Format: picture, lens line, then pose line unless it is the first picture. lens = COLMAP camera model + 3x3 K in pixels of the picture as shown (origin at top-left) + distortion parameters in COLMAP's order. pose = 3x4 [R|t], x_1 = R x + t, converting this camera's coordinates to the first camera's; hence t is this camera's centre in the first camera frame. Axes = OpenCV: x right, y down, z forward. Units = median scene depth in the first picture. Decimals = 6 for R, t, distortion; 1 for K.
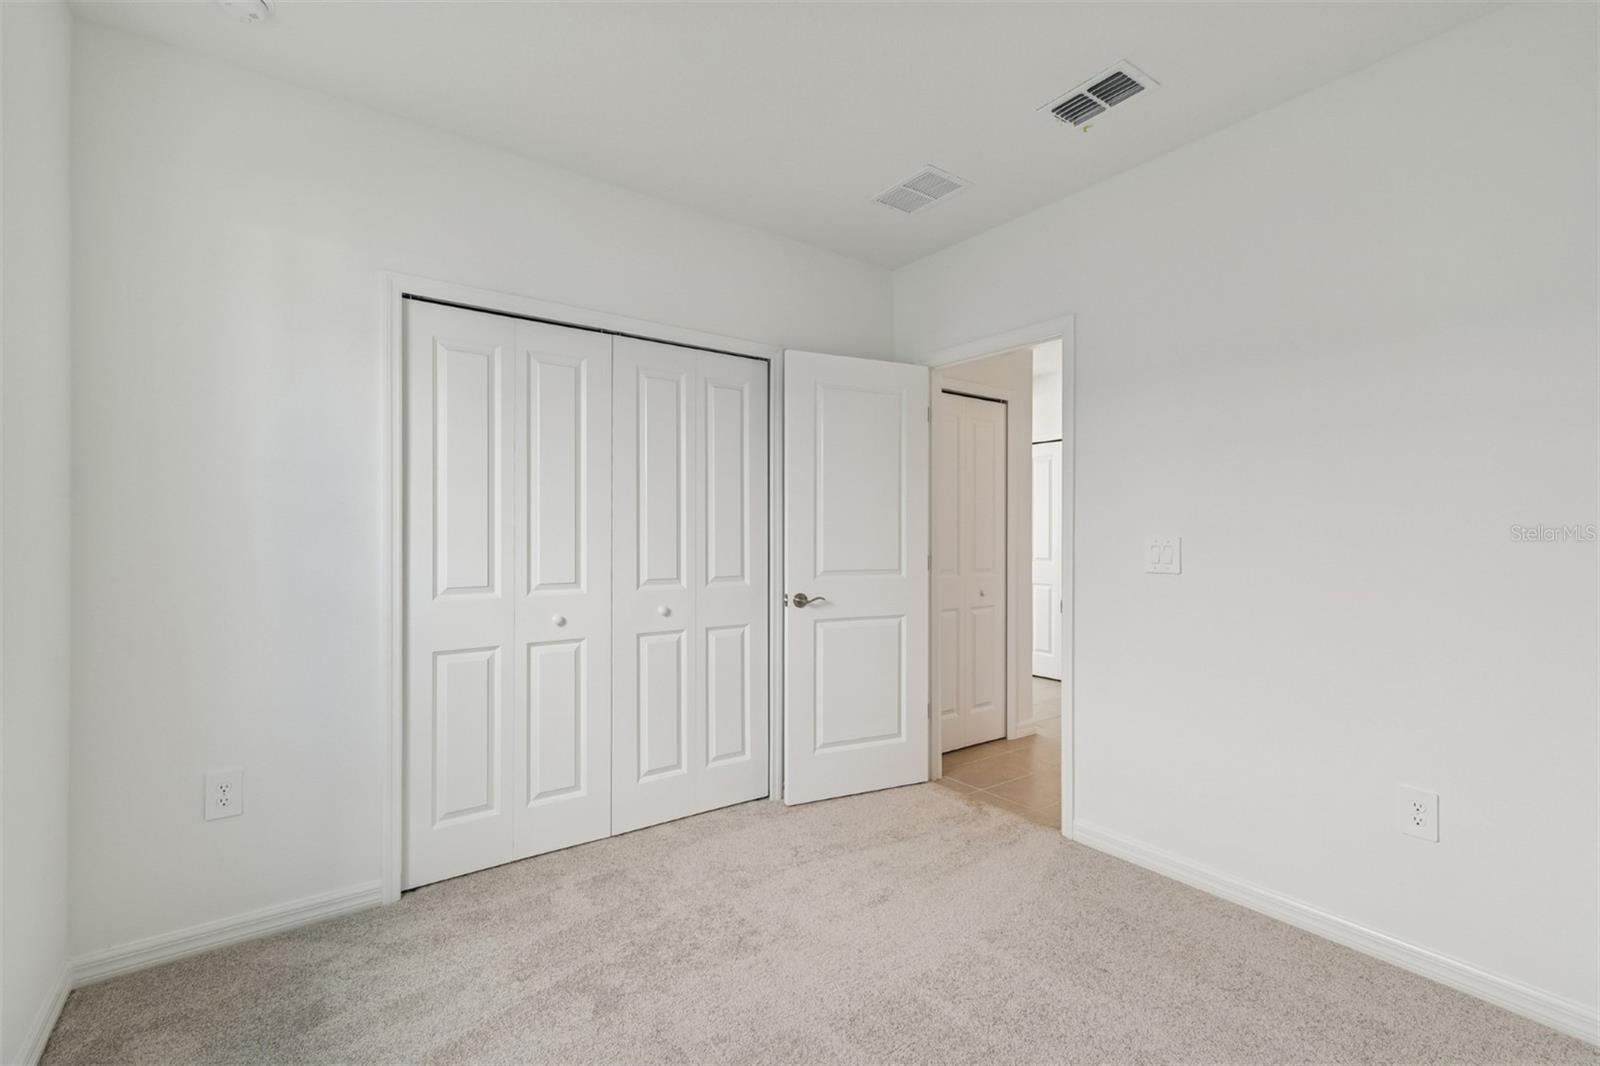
lens RADIAL K [[718.4, 0, 802.1], [0, 718.4, 537.9], [0, 0, 1]] dist [0.000501, -0.002001]
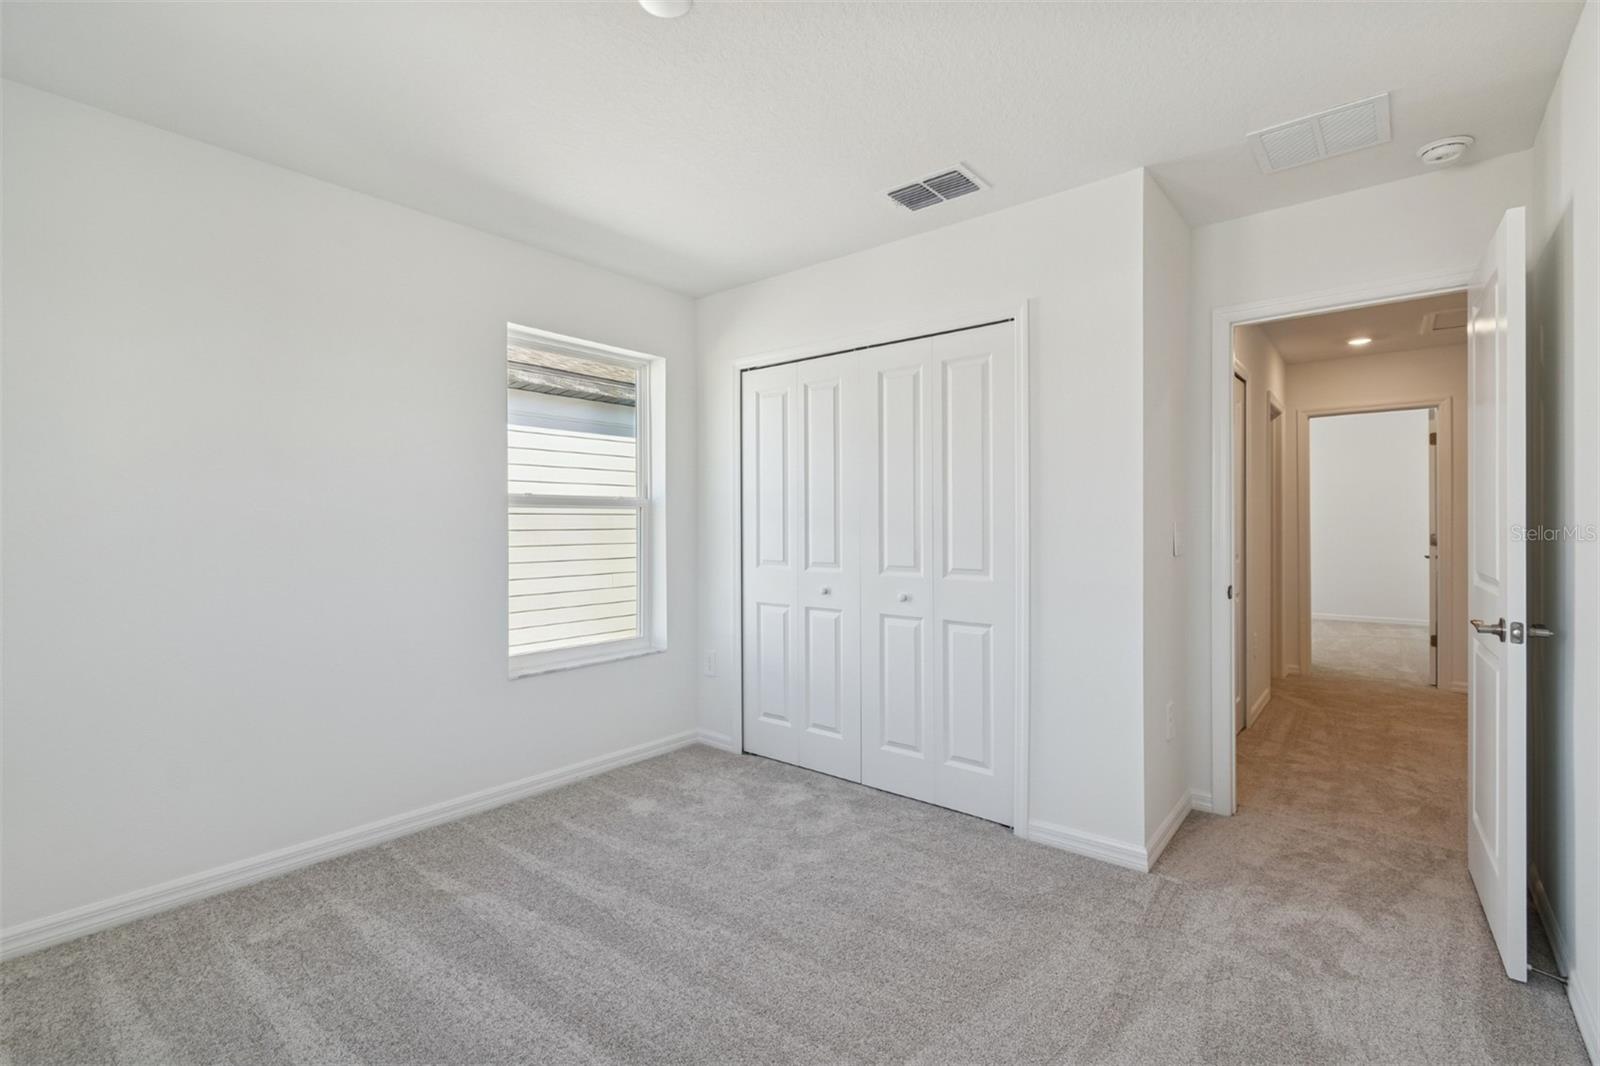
lens RADIAL K [[718.4, 0, 796.2], [0, 718.4, 533.3], [0, 0, 1]] dist [0.000501, -0.002001]
pose [[0.211384, 0.010815, -0.977343, 0.796065], [-0.005471, 0.999936, 0.009882, -0.000709], [0.977388, 0.003258, 0.211429, 0.618806]]
